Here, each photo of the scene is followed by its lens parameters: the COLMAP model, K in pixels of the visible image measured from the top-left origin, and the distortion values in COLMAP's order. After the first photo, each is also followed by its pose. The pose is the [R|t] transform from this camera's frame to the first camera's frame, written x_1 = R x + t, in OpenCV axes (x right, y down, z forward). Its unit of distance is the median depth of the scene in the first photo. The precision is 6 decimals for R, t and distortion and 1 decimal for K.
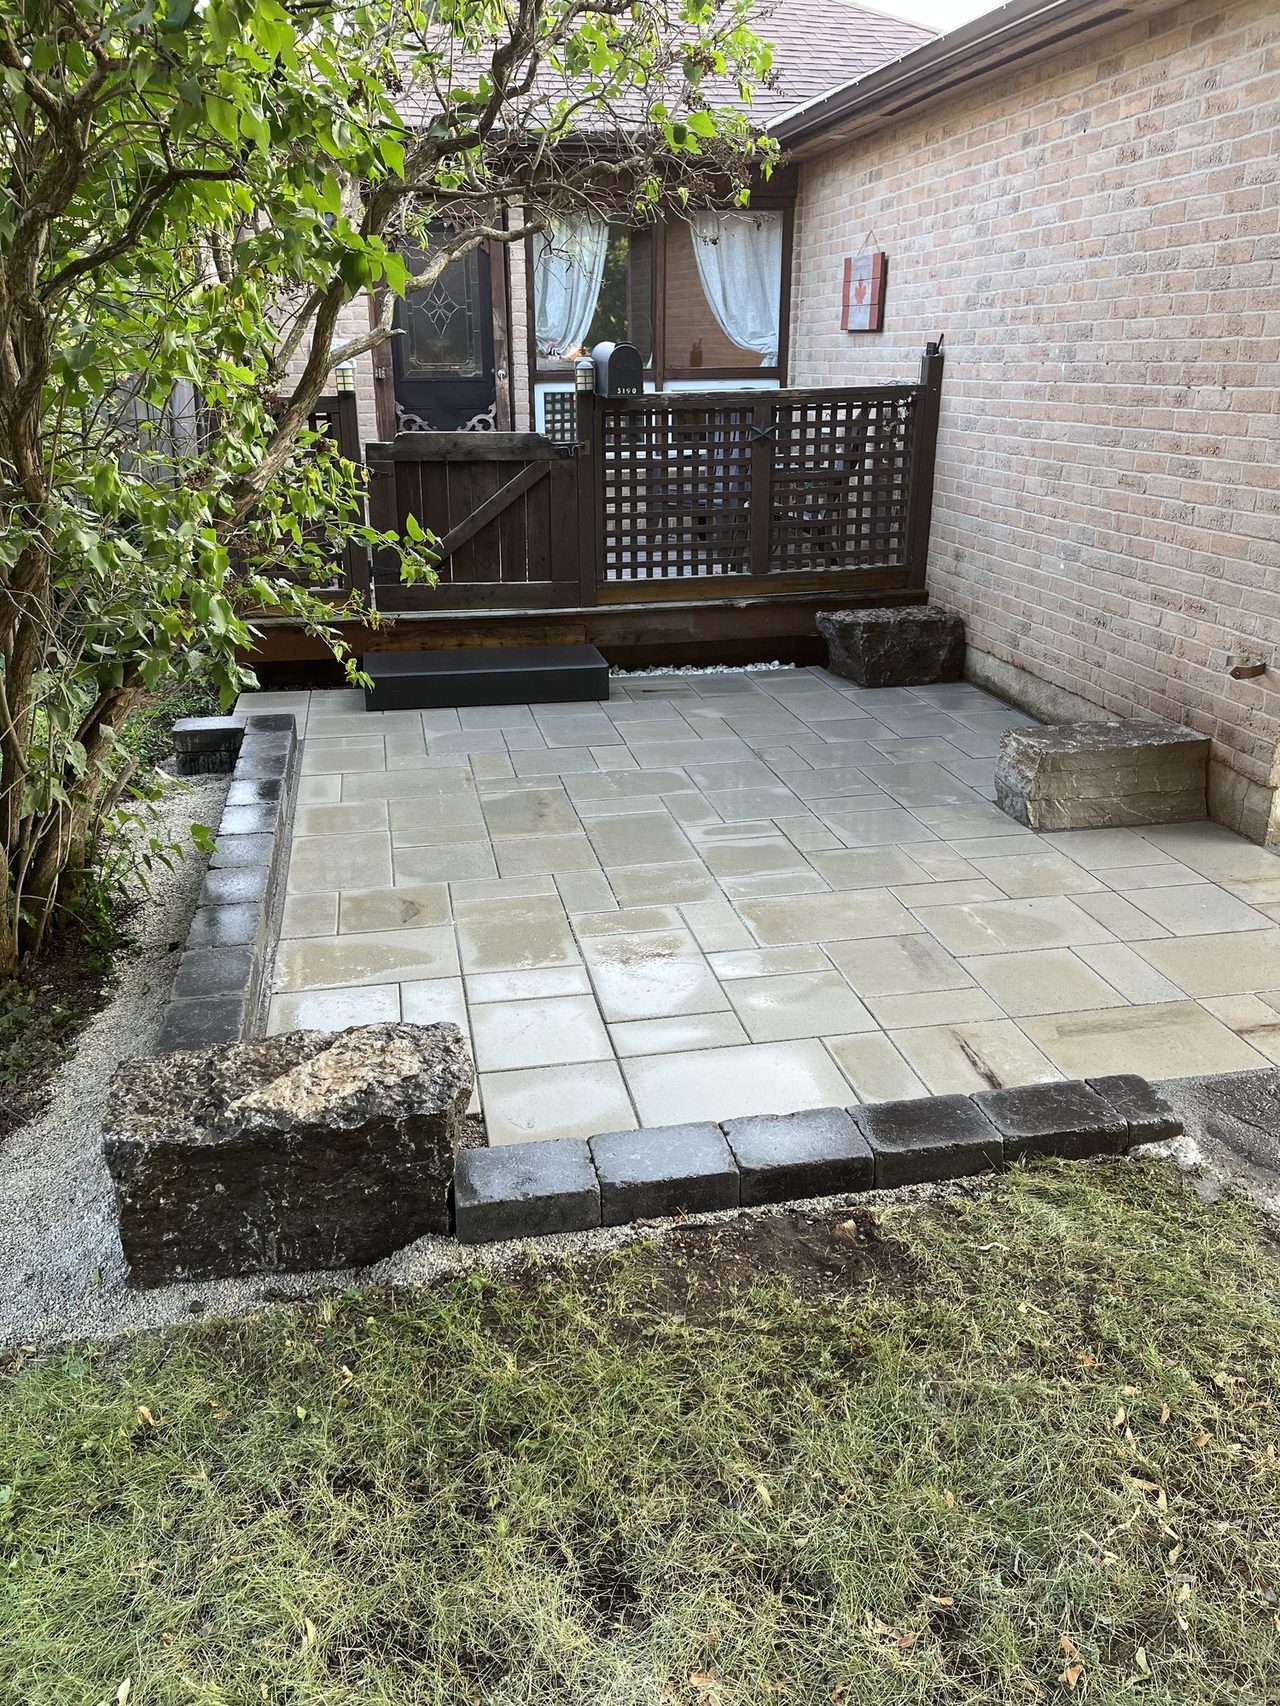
lens RADIAL K [[1309.1, 0, 636.0], [0, 1309.1, 867.7], [0, 0, 1]] dist [0.051481, -0.058195]
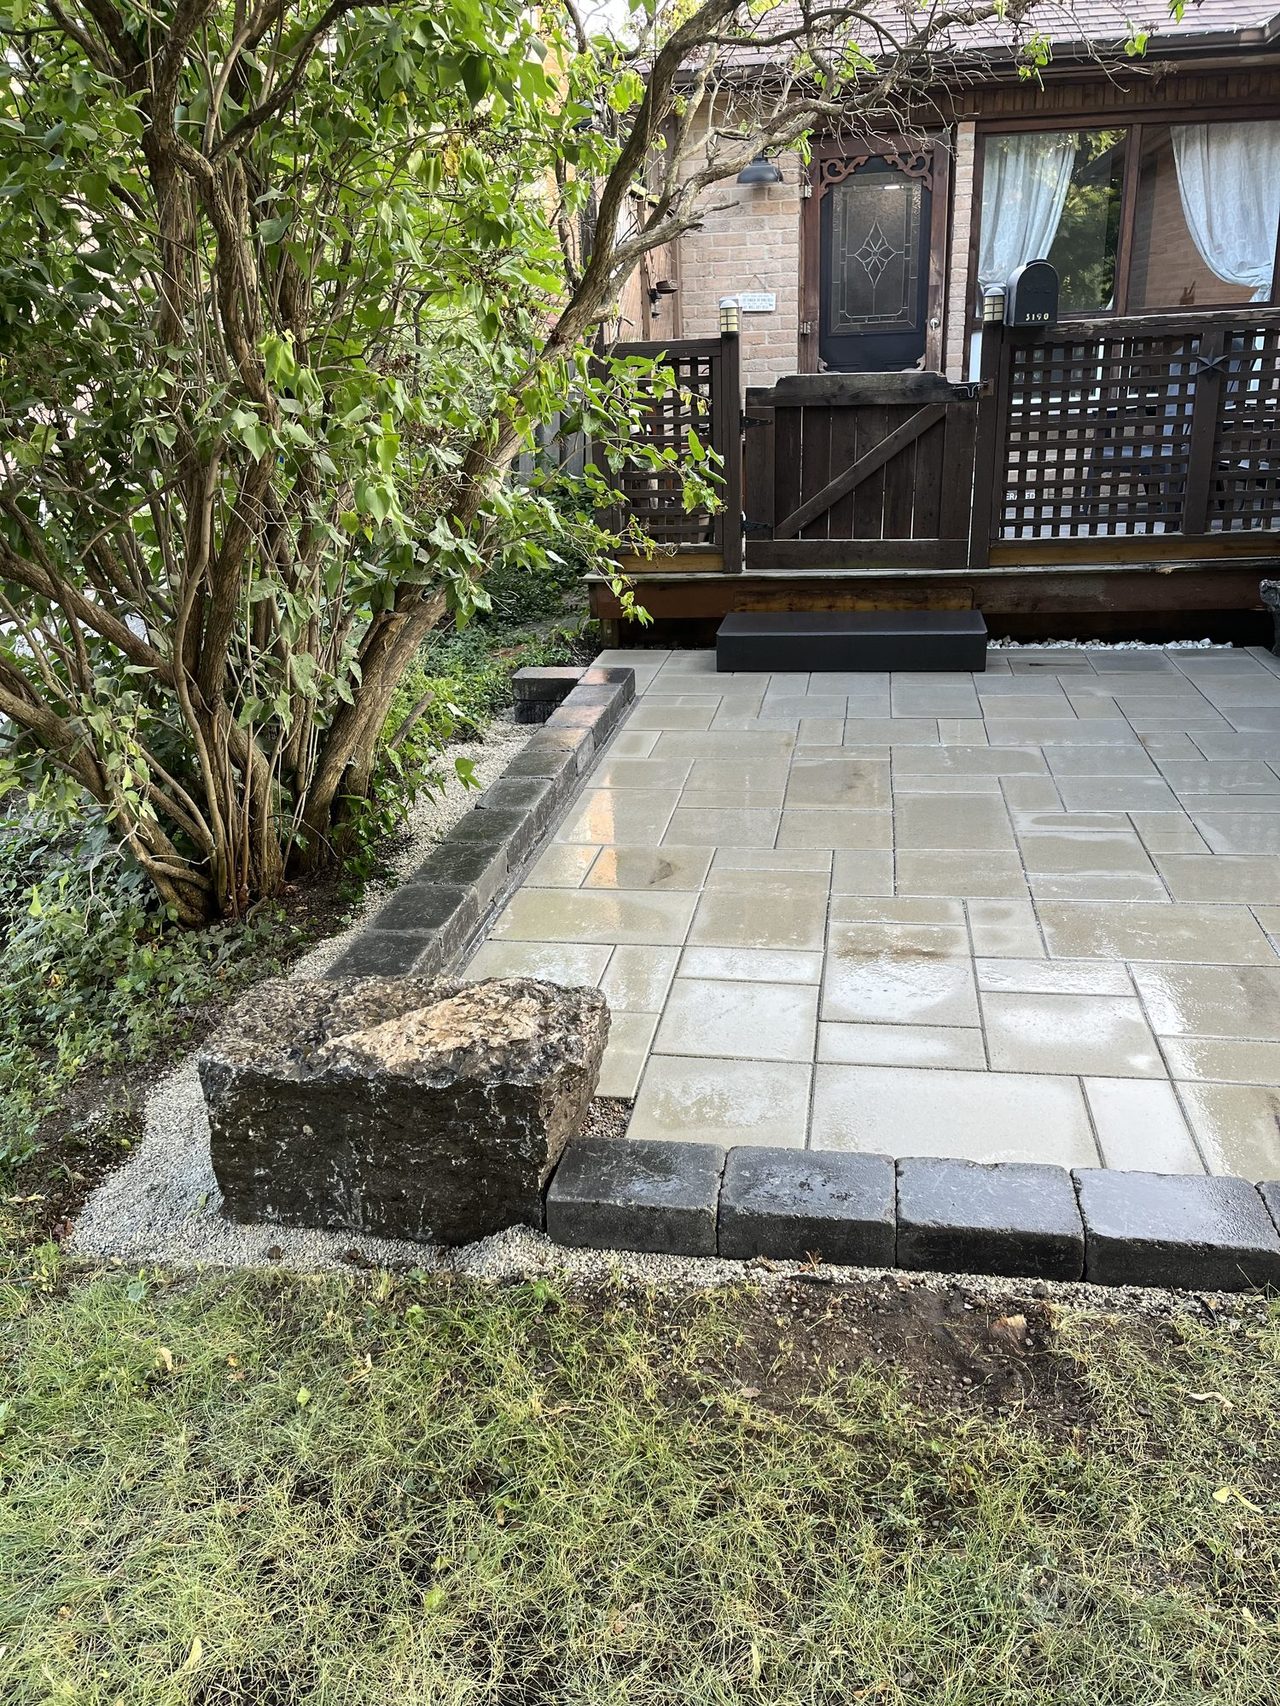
lens RADIAL K [[1309.1, 0, 636.0], [0, 1309.1, 867.7], [0, 0, 1]] dist [0.051481, -0.058195]
pose [[0.933376, 0.099878, -0.344722, 0.144231], [-0.098893, 0.994887, 0.020488, 0.015233], [0.345006, 0.014968, 0.938481, 0.161933]]
